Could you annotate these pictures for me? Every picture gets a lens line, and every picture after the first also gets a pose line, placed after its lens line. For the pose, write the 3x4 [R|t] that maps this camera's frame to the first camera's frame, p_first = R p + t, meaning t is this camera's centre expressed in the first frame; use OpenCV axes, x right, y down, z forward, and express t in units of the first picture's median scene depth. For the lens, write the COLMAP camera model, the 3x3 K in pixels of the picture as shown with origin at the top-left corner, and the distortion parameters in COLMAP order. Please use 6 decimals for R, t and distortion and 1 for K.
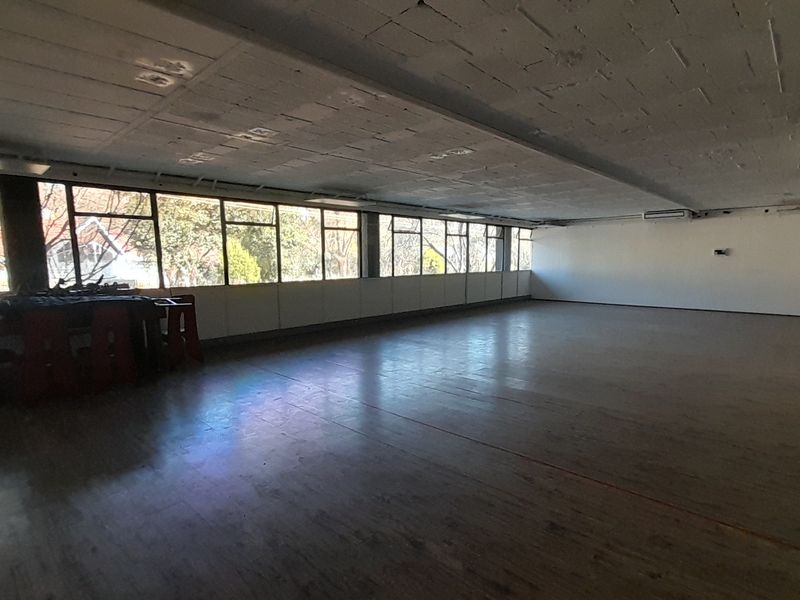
lens RADIAL K [[423.5, 0, 404.8], [0, 423.5, 315.4], [0, 0, 1]] dist [0.015596, -0.010089]
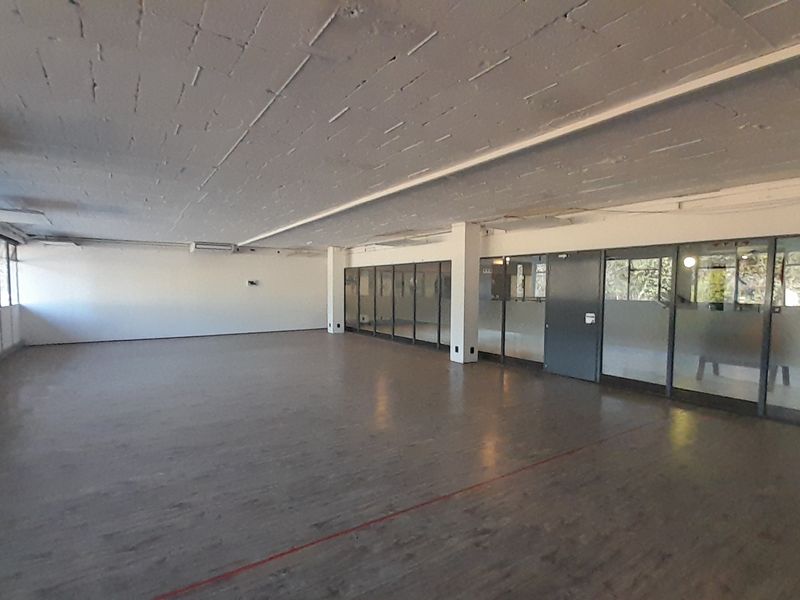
lens RADIAL K [[421.0, 0, 401.6], [0, 421.0, 314.0], [0, 0, 1]] dist [0.017549, -0.011752]
pose [[0.228730, -0.060207, 0.971626, -0.411357], [0.125379, 0.991595, 0.031929, -0.065931], [-0.965382, 0.114518, 0.234356, 0.455956]]
